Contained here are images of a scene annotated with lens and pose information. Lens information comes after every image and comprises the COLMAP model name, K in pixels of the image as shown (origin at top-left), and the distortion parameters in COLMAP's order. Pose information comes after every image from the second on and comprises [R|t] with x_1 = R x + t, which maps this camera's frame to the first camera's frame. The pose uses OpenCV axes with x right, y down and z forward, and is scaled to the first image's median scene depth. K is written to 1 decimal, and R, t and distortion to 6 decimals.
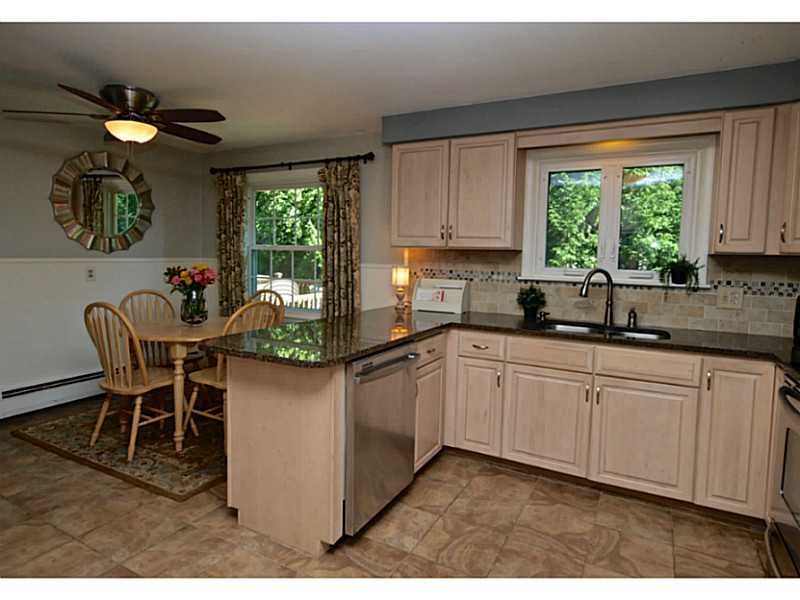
lens RADIAL K [[463.0, 0, 396.7], [0, 463.0, 290.5], [0, 0, 1]] dist [-0.002212, 0.002045]
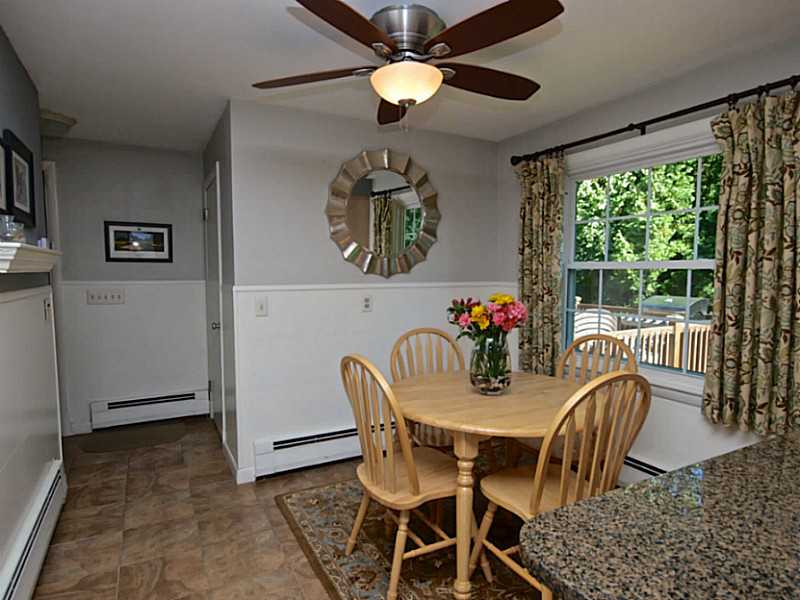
lens RADIAL K [[463.0, 0, 396.7], [0, 463.0, 290.5], [0, 0, 1]] dist [-0.002212, 0.002045]
pose [[0.832293, 0.005903, -0.554305, -0.175572], [-0.029568, 0.998993, -0.033759, -0.032675], [0.553547, 0.044487, 0.831629, 0.362763]]
